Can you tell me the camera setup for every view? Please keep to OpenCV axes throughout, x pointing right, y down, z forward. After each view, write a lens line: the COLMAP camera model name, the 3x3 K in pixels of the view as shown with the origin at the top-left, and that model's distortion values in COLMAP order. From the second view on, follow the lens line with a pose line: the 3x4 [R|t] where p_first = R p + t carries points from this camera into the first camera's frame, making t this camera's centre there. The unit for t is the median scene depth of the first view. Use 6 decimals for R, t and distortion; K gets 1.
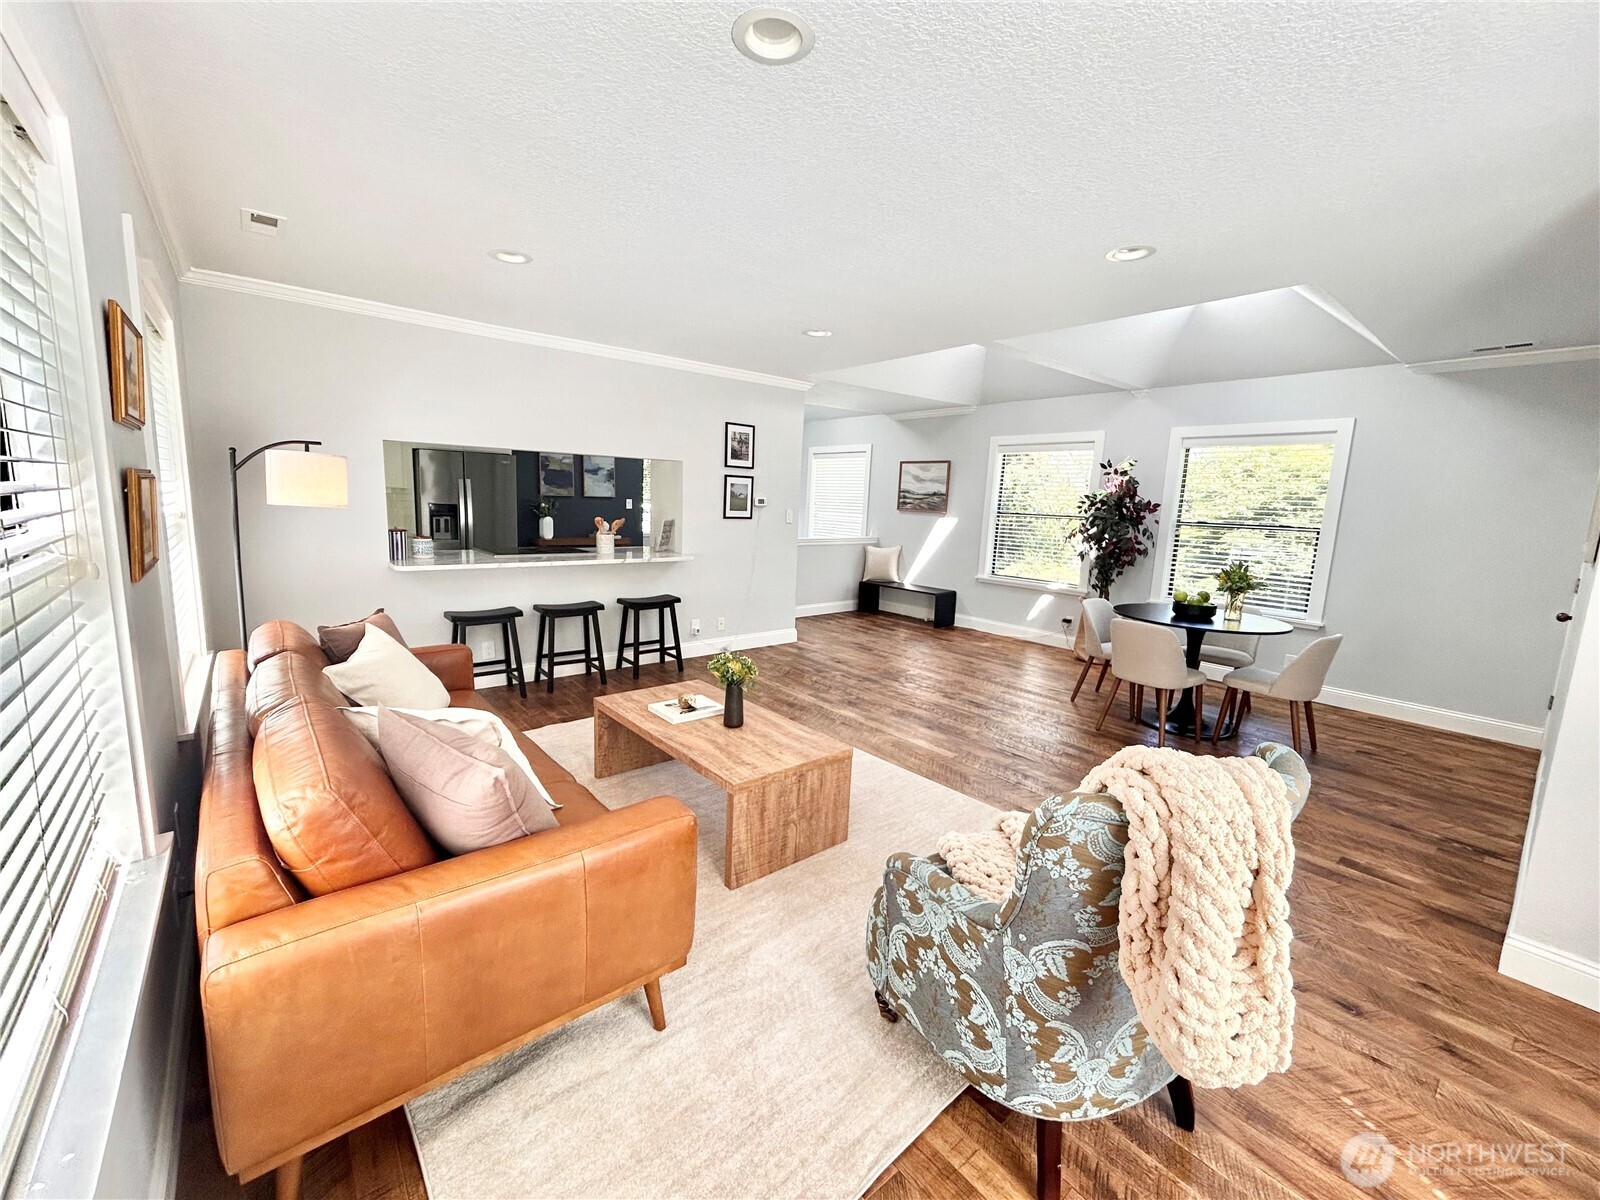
lens RADIAL K [[651.1, 0, 792.2], [0, 651.1, 597.5], [0, 0, 1]] dist [-0.003625, 0.000092]
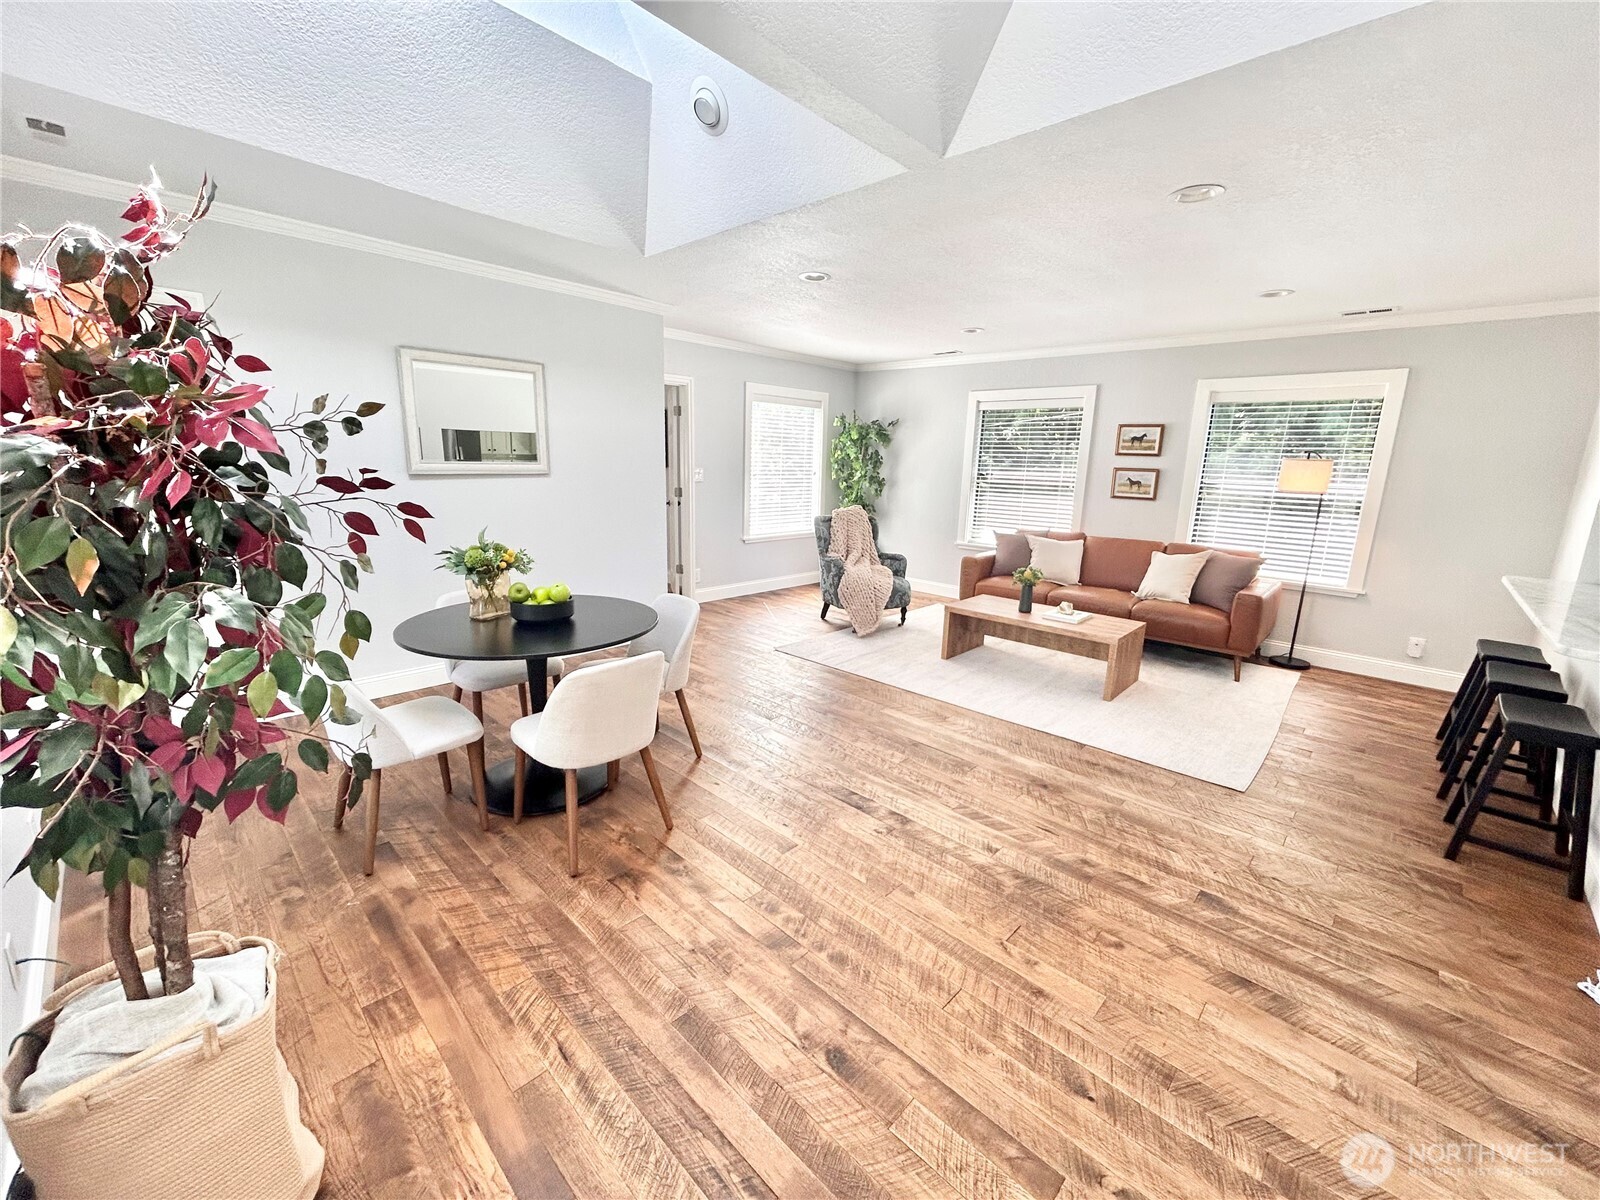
lens RADIAL K [[651.1, 0, 788.9], [0, 651.1, 601.3], [0, 0, 1]] dist [-0.003625, 0.000092]
pose [[-0.991130, -0.039148, -0.126997, 0.346468], [-0.082726, 0.929644, 0.359053, -0.176837], [0.104006, 0.366374, -0.924637, 1.212953]]
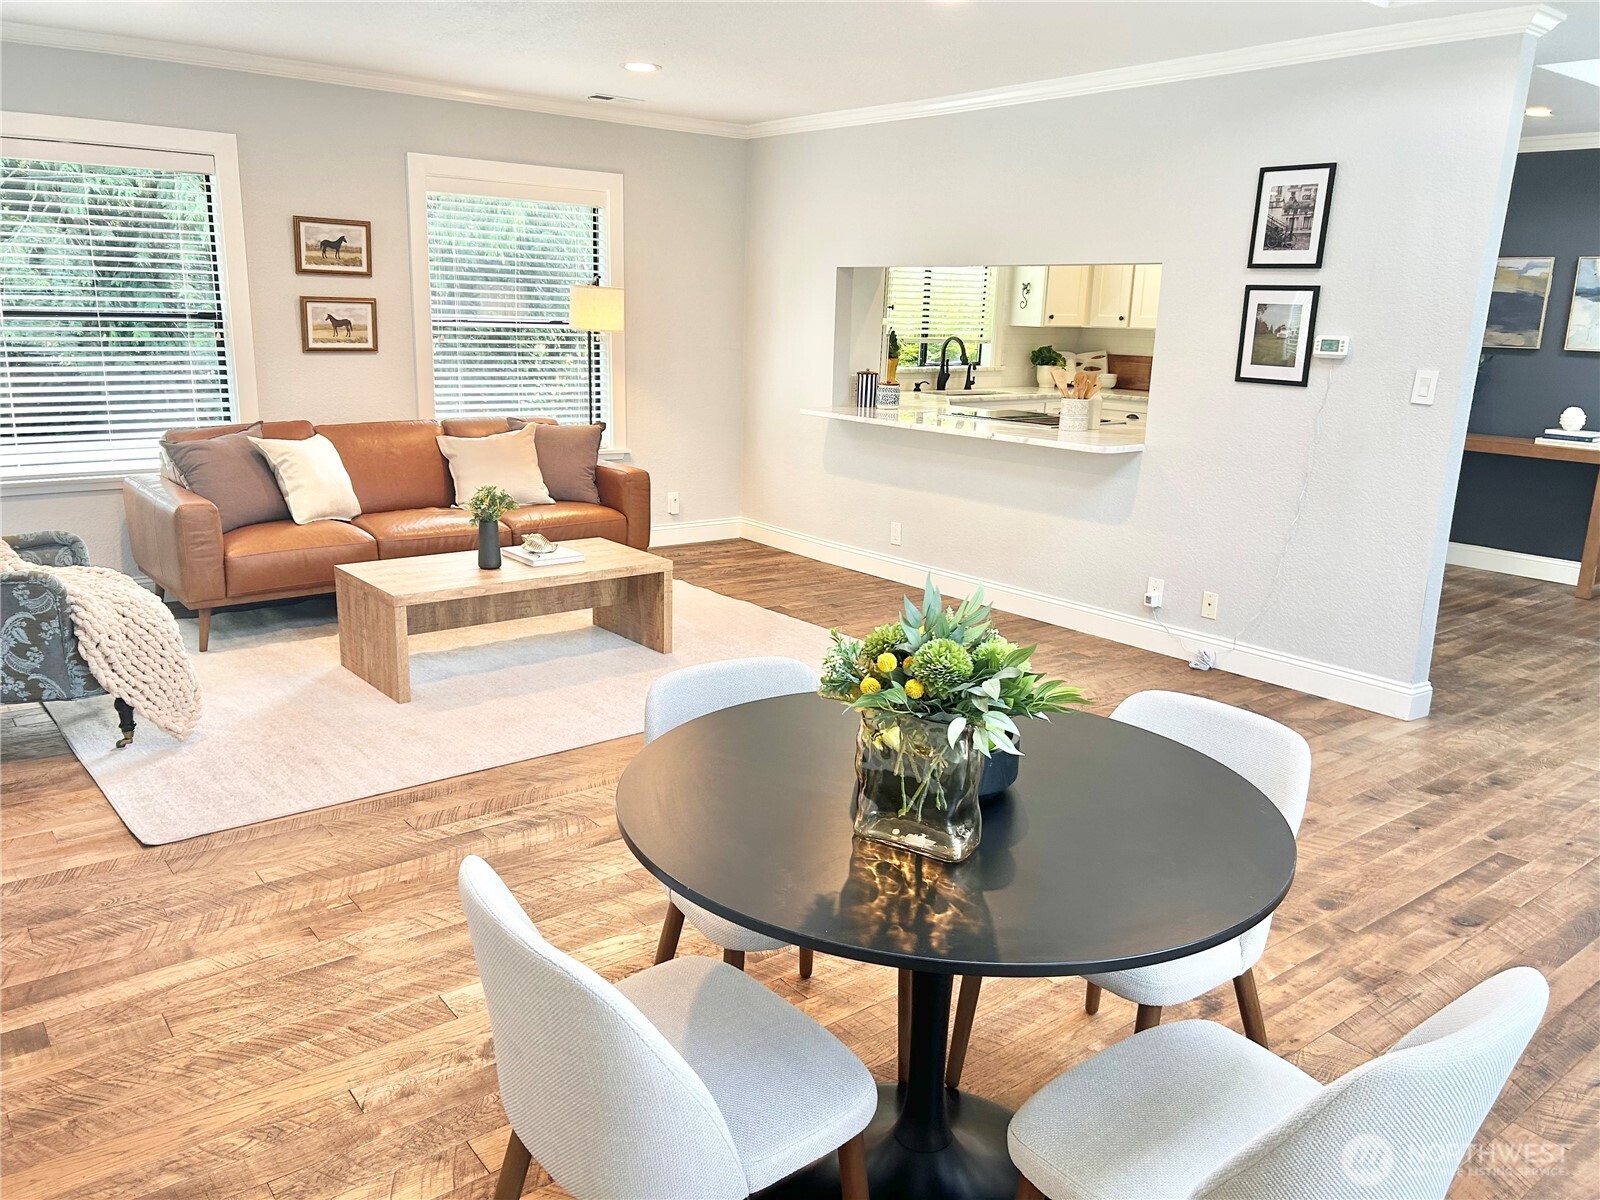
lens RADIAL K [[1212.5, 0, 812.1], [0, 1212.5, 600.4], [0, 0, 1]] dist [0.047814, -0.034479]
pose [[0.002216, 0.201133, -0.979561, 0.787919], [-0.183799, 0.962958, 0.197308, -0.086746], [0.982961, 0.179605, 0.039102, 0.696218]]
